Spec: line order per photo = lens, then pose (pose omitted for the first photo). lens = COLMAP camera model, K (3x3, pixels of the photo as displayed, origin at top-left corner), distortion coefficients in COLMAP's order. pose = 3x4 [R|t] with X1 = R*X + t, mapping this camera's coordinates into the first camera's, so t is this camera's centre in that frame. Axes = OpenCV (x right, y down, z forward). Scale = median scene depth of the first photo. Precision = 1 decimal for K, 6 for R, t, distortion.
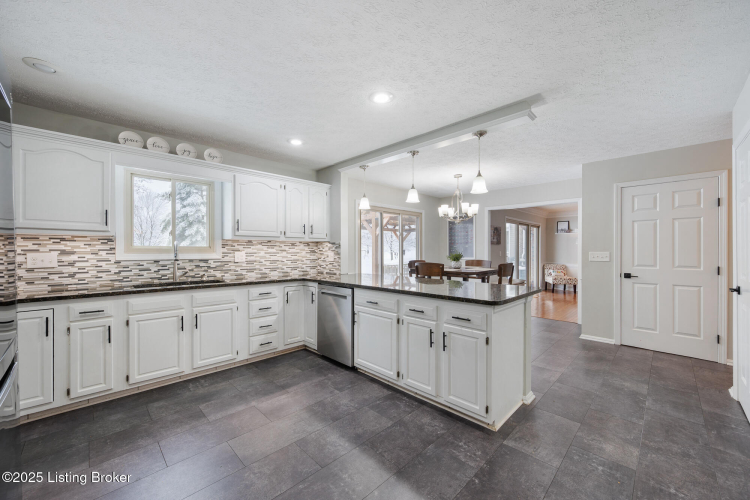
lens RADIAL K [[294.8, 0, 375.0], [0, 294.8, 250.0], [0, 0, 1]] dist [-0.000346, 0.000140]
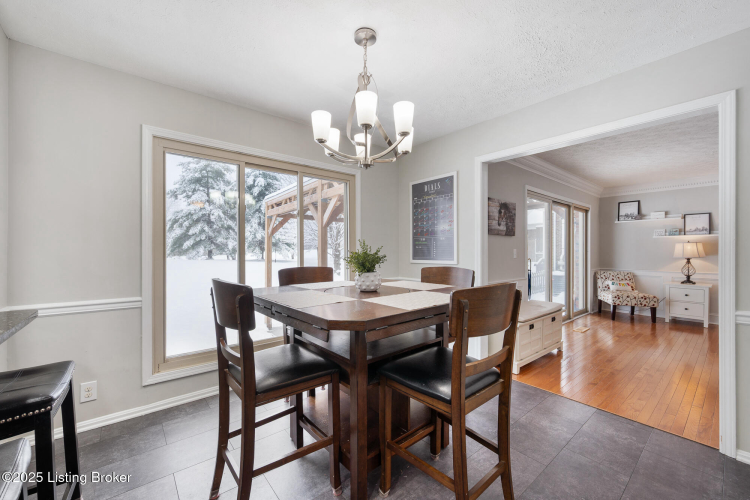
lens RADIAL K [[302.2, 0, 375.0], [0, 302.2, 250.0], [0, 0, 1]] dist [0.000259, -0.000028]
pose [[0.995999, 0.000338, -0.089364, 0.171176], [-0.000470, 0.999999, -0.001456, 0.005096], [0.089363, 0.001493, 0.995998, 0.333482]]
